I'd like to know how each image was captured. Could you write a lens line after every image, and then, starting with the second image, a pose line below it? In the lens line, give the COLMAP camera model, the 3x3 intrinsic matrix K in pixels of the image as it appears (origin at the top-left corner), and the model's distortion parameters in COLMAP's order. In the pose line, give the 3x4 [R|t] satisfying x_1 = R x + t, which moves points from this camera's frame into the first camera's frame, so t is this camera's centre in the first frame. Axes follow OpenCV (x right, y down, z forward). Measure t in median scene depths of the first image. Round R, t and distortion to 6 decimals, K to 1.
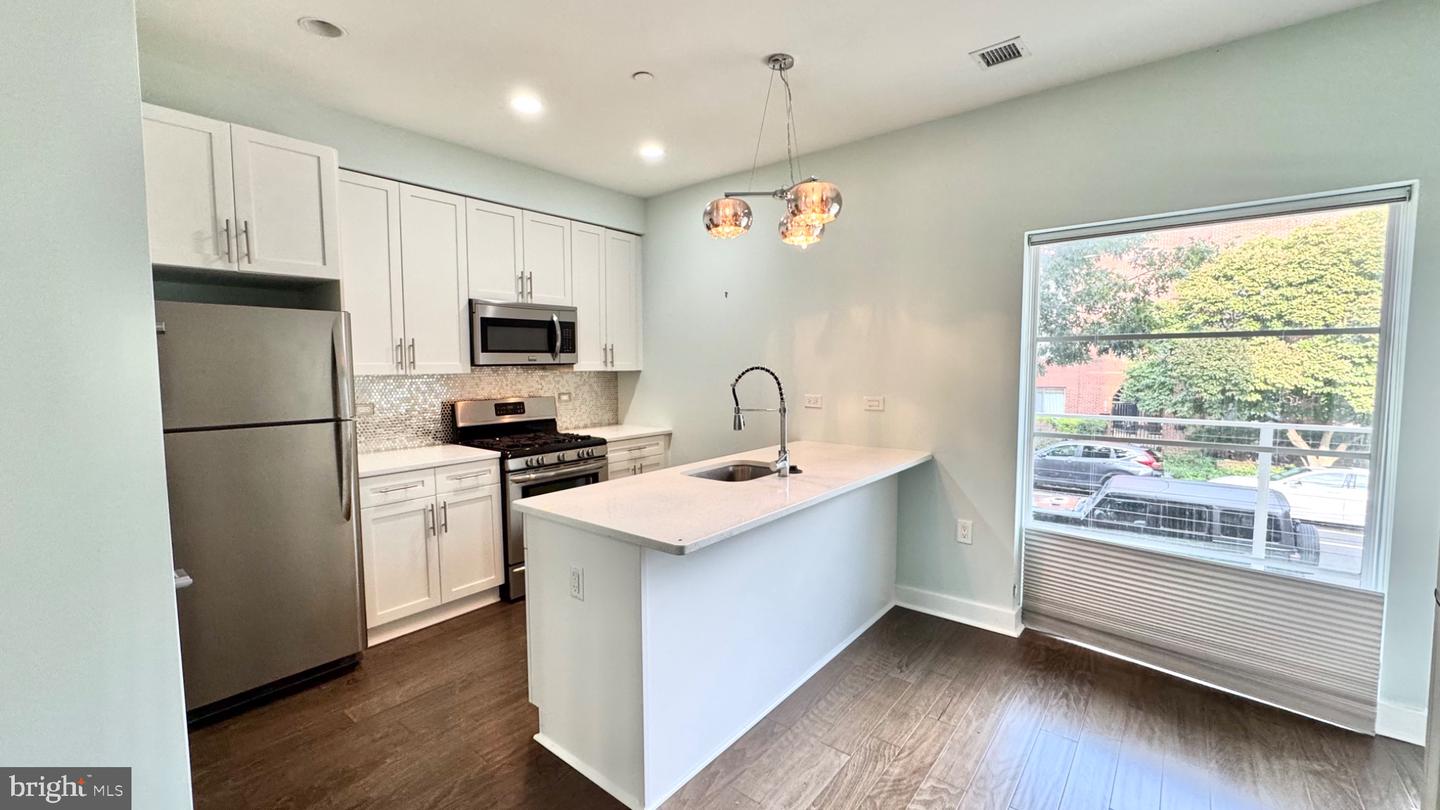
lens RADIAL K [[582.9, 0, 712.8], [0, 582.9, 401.7], [0, 0, 1]] dist [-0.001311, 0.000030]
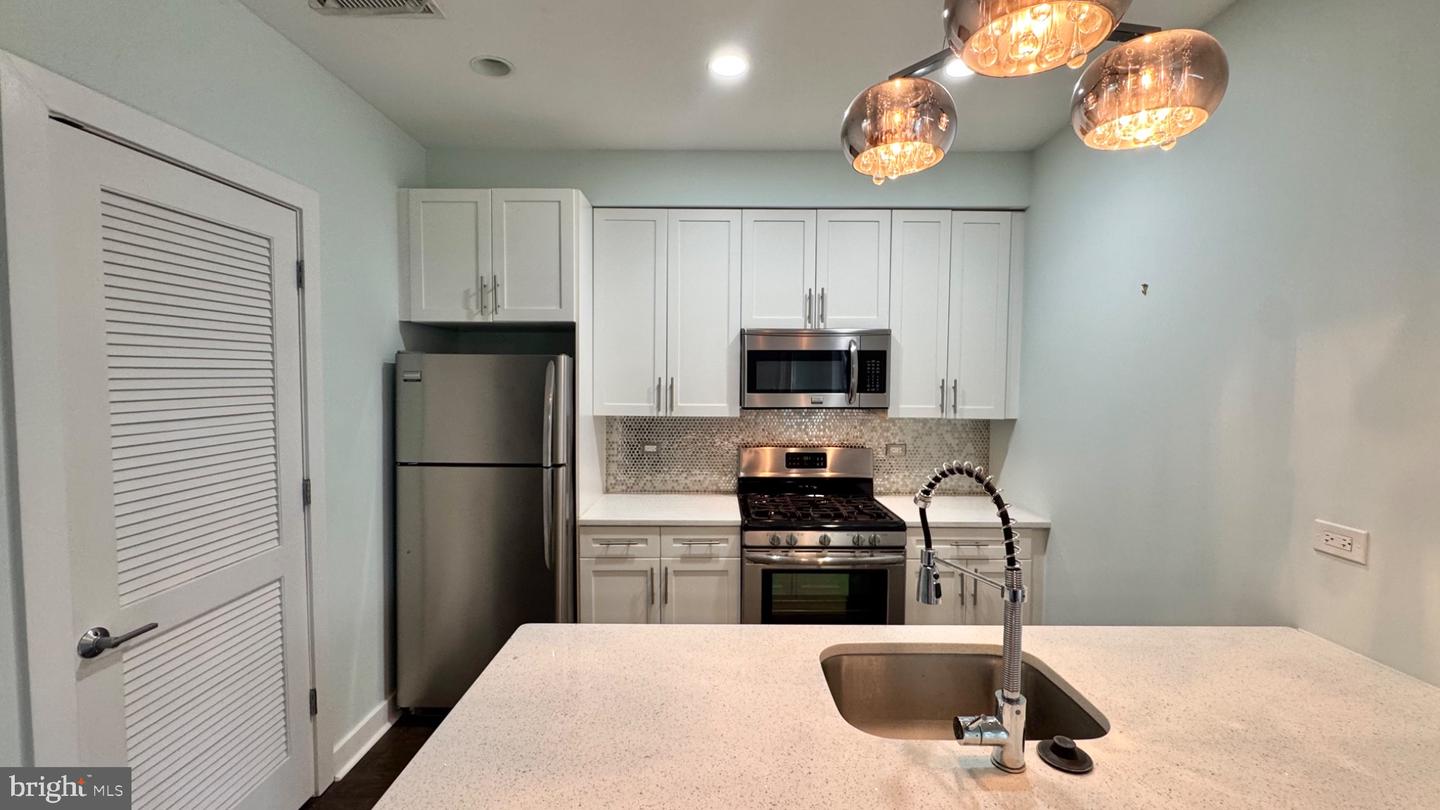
lens RADIAL K [[573.7, 0, 718.4], [0, 573.7, 402.1], [0, 0, 1]] dist [-0.002047, 0.000199]
pose [[0.632917, 0.043460, -0.772999, 0.199352], [-0.062049, 0.998059, 0.005309, -0.070014], [0.771729, 0.044603, 0.634385, 0.432351]]
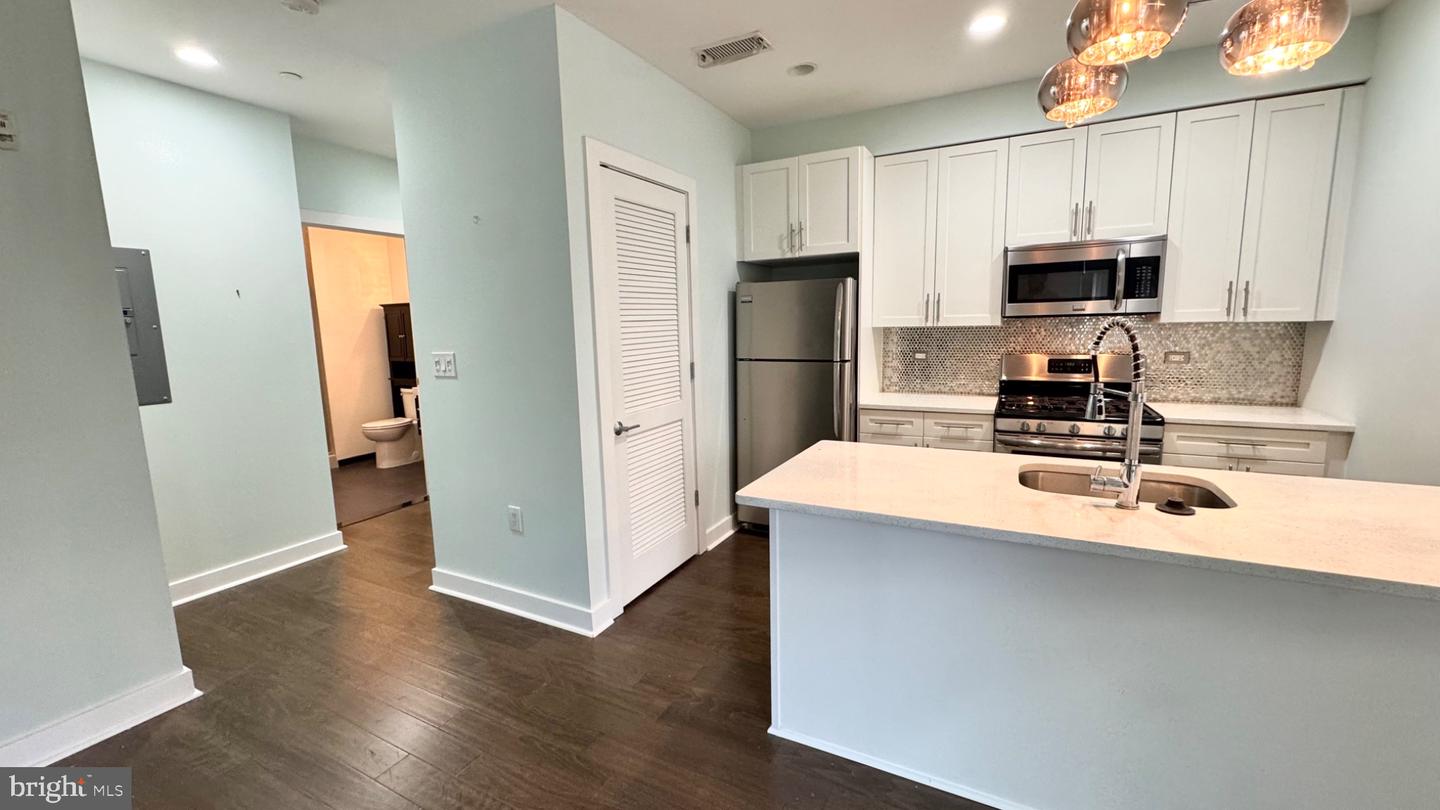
lens RADIAL K [[573.7, 0, 718.4], [0, 573.7, 402.1], [0, 0, 1]] dist [-0.002047, 0.000199]
pose [[0.197546, 0.138109, -0.970516, 0.420714], [-0.044292, 0.990272, 0.131905, -0.026281], [0.979292, 0.016929, 0.201742, 0.336866]]
